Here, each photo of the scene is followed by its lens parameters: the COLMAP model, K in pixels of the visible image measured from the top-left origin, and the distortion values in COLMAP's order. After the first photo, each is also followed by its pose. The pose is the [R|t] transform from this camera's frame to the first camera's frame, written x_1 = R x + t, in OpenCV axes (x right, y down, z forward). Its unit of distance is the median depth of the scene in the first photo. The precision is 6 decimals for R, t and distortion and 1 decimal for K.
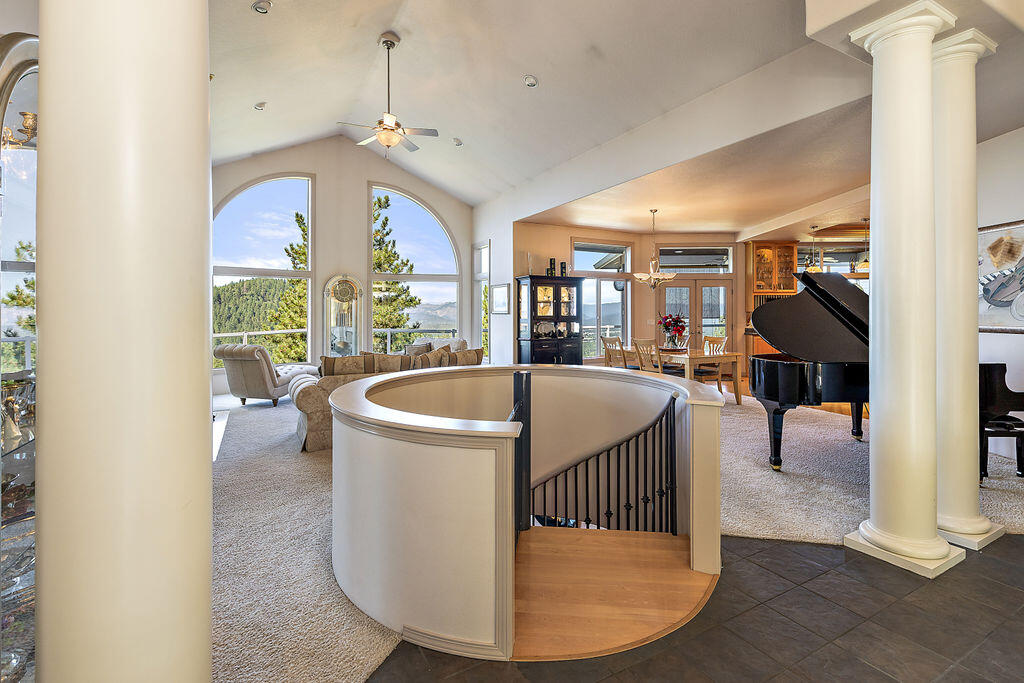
lens RADIAL K [[484.7, 0, 526.8], [0, 484.7, 309.7], [0, 0, 1]] dist [-0.024090, 0.000050]
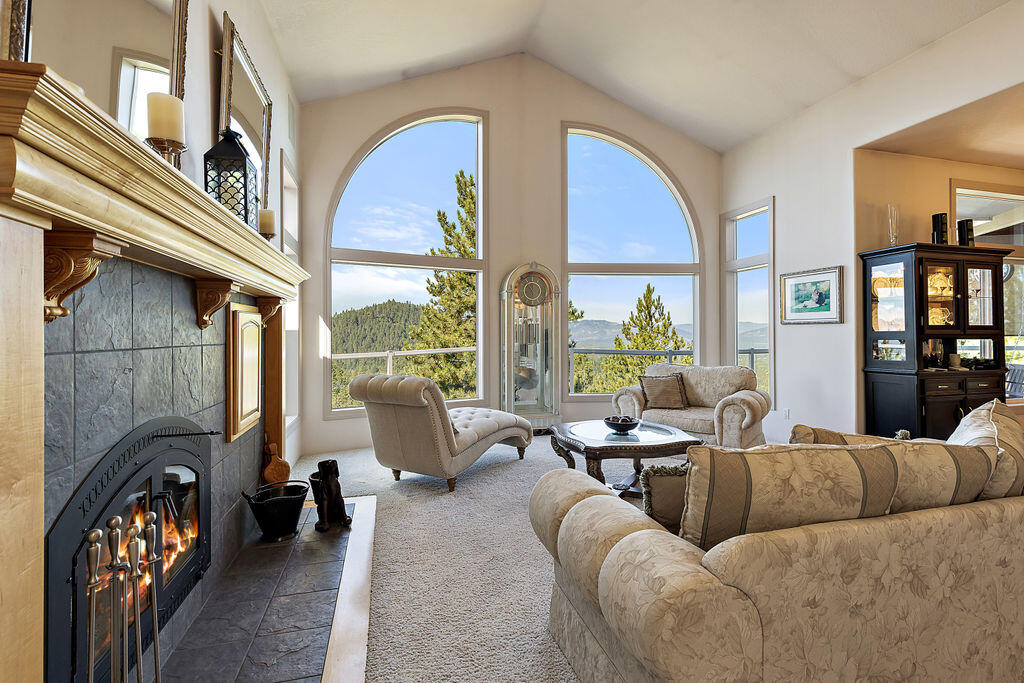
lens RADIAL K [[484.7, 0, 514.2], [0, 484.7, 337.6], [0, 0, 1]] dist [-0.024090, 0.000050]
pose [[0.967646, 0.002127, -0.252301, -0.213085], [0.001761, 0.999883, 0.015186, 0.013604], [0.252304, -0.015139, 0.967530, 0.330584]]
